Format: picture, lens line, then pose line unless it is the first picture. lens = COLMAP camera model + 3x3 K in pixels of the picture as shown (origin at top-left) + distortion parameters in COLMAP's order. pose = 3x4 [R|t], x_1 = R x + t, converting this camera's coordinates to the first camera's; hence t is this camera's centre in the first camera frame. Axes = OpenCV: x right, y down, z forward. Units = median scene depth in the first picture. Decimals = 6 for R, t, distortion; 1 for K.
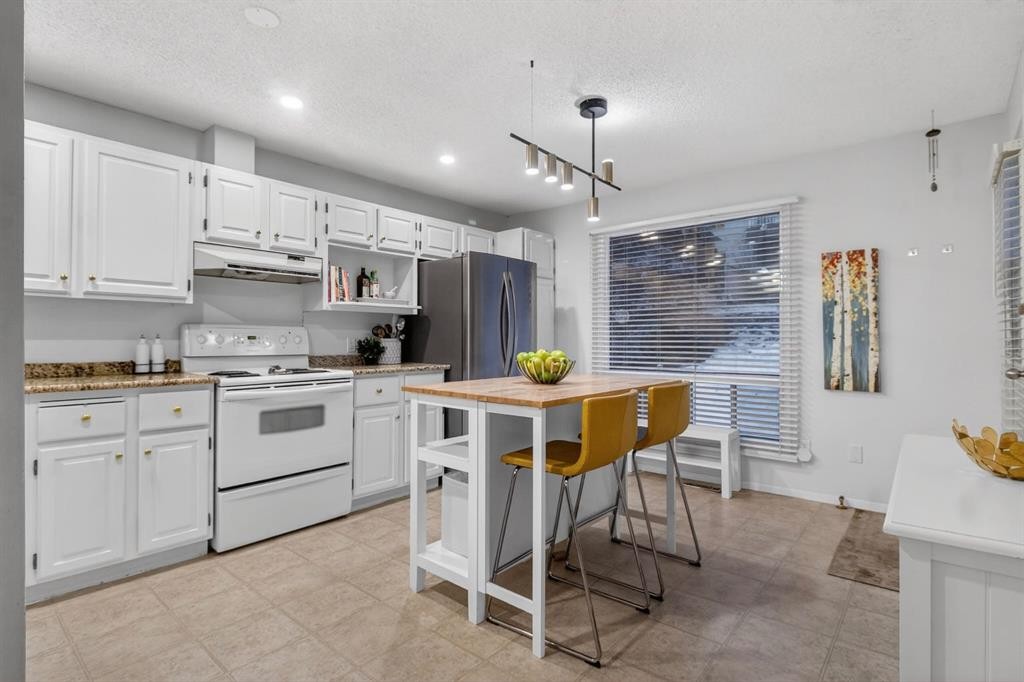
lens RADIAL K [[502.8, 0, 512.2], [0, 502.8, 334.5], [0, 0, 1]] dist [-0.000413, -0.000351]
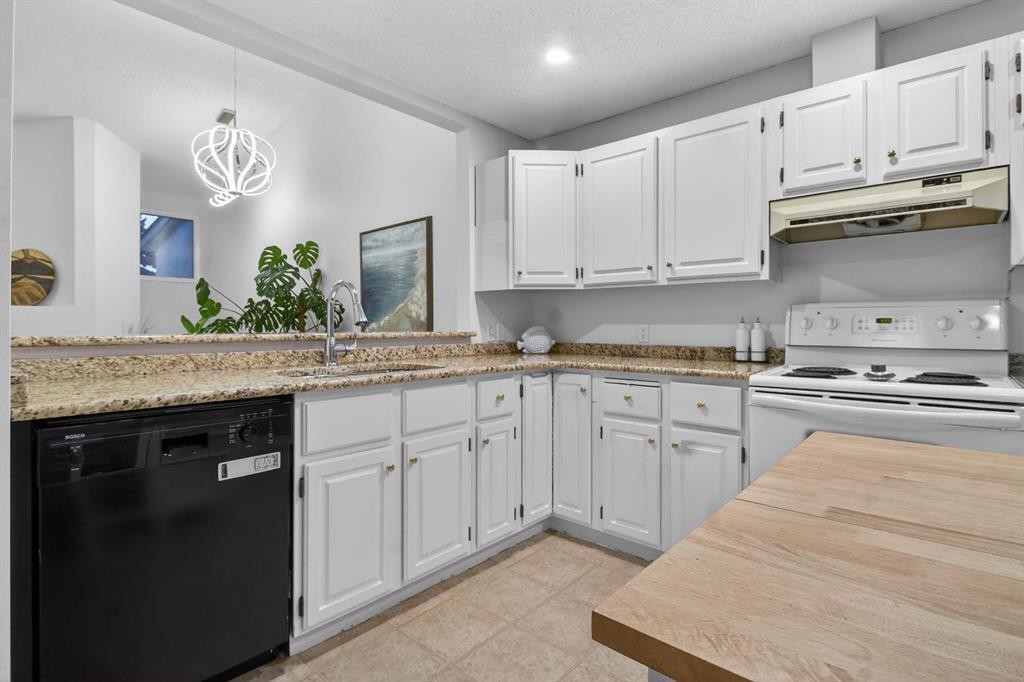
lens RADIAL K [[502.8, 0, 508.0], [0, 502.8, 325.0], [0, 0, 1]] dist [-0.000413, -0.000351]
pose [[-0.016883, 0.000067, -0.999857, 0.153137], [0.012682, 0.999920, -0.000147, 0.005972], [0.999777, -0.012683, -0.016882, 0.519347]]
